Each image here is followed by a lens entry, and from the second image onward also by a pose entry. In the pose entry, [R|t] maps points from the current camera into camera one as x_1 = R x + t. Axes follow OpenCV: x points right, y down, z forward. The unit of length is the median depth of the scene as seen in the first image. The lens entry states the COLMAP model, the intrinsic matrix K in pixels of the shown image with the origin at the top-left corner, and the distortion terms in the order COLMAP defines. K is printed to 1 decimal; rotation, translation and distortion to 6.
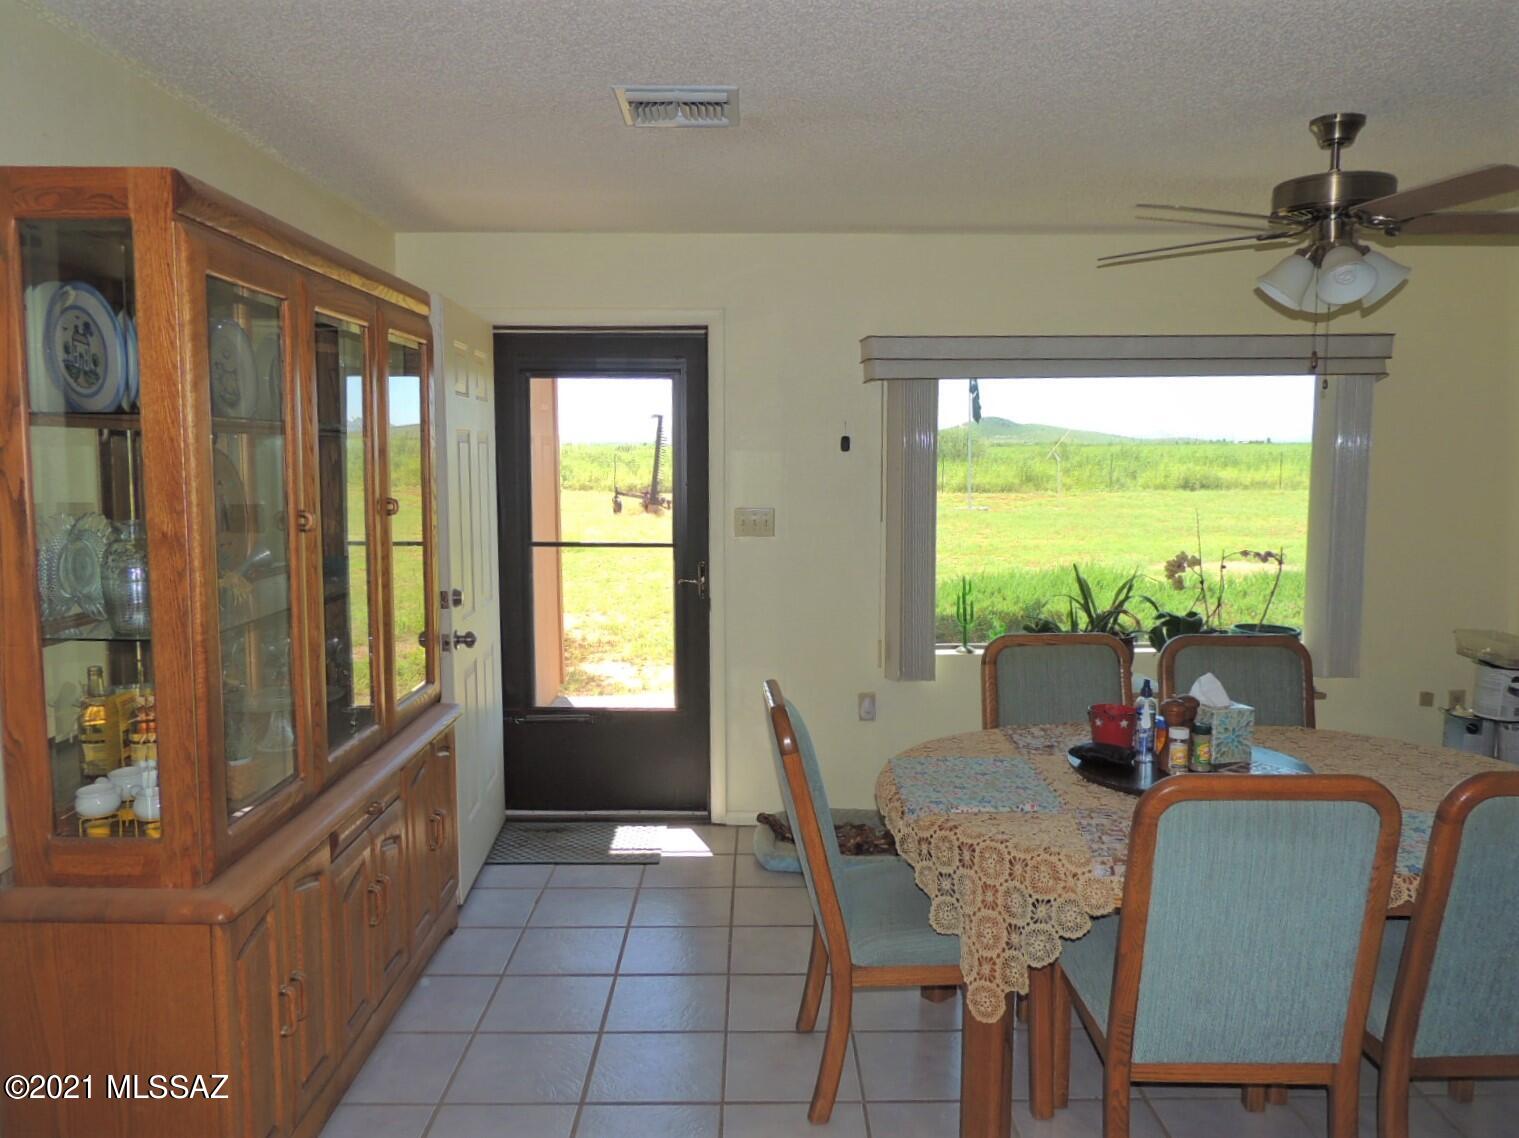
lens RADIAL K [[1107.5, 0, 759.5], [0, 1107.5, 569.0], [0, 0, 1]] dist [-0.028359, 0.005440]
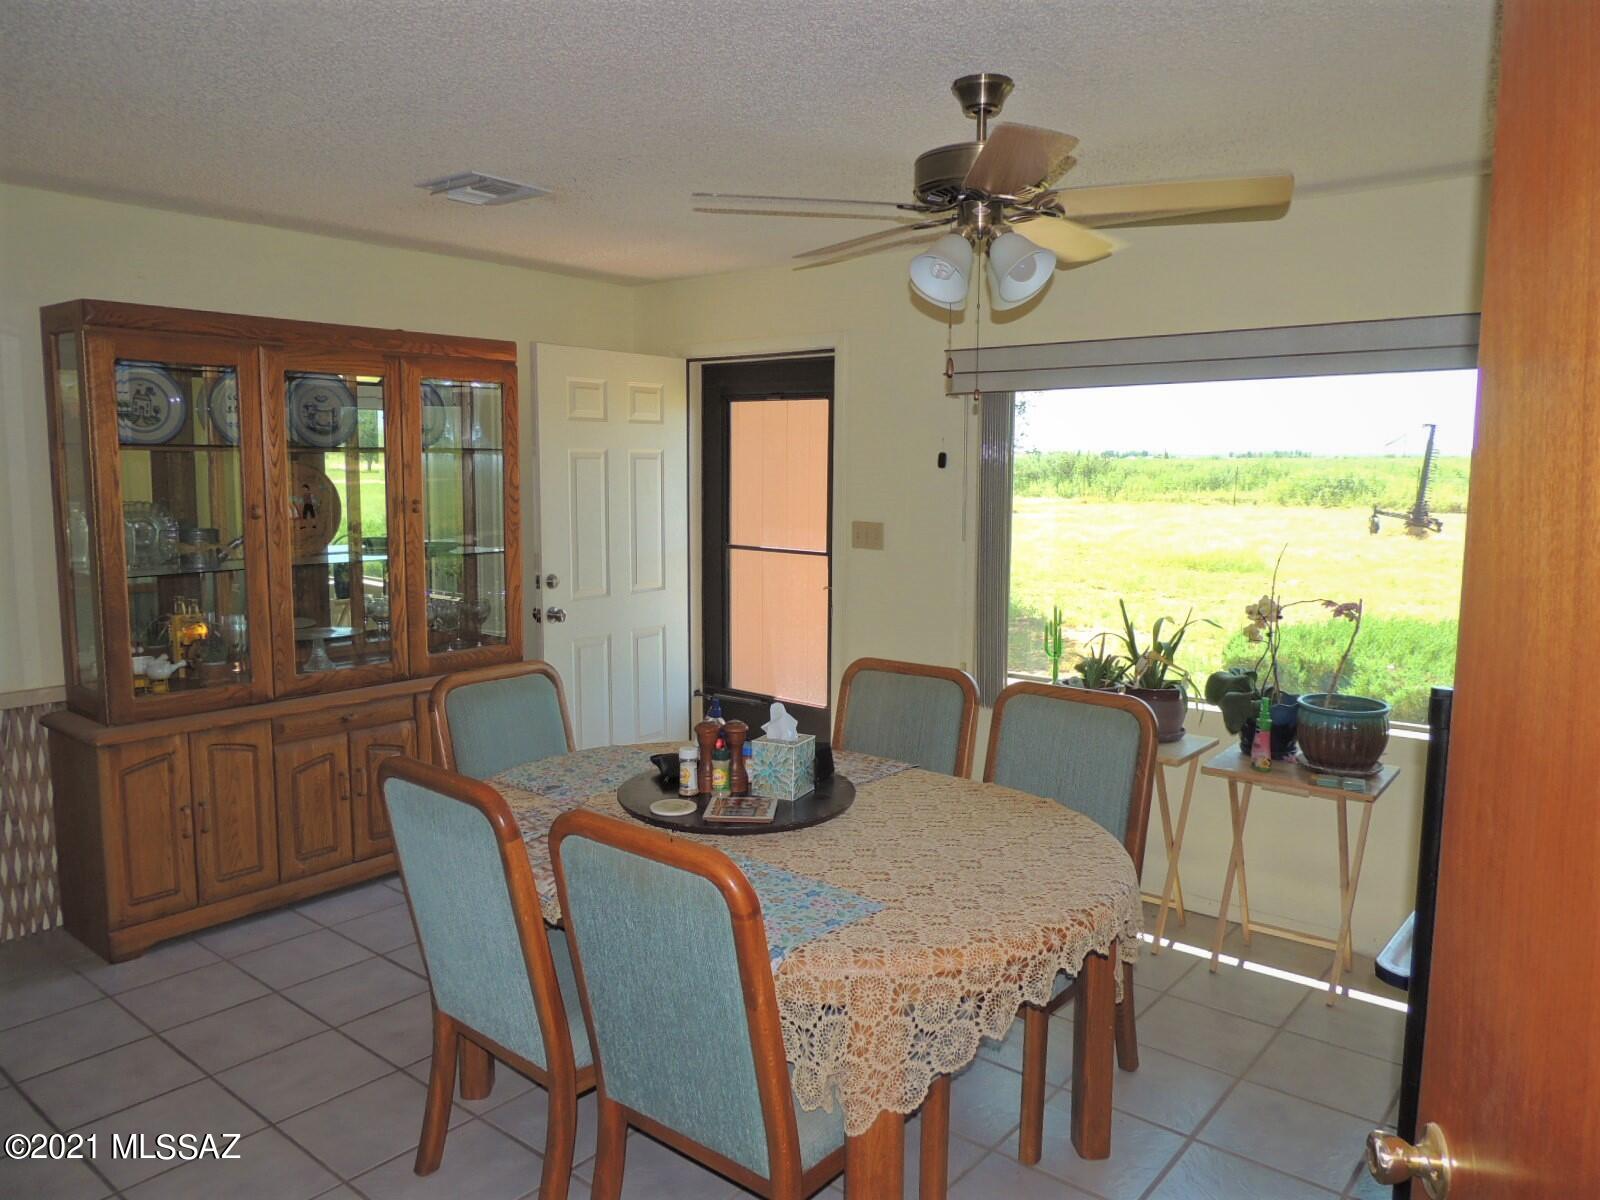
lens RADIAL K [[1093.8, 0, 800.0], [0, 1093.8, 600.0], [0, 0, 1]] dist [0.002991, 0.001260]
pose [[0.773036, 0.081930, -0.629049, 0.614605], [-0.070719, 0.996574, 0.042891, -0.022300], [0.630407, 0.011329, 0.776182, 0.168254]]
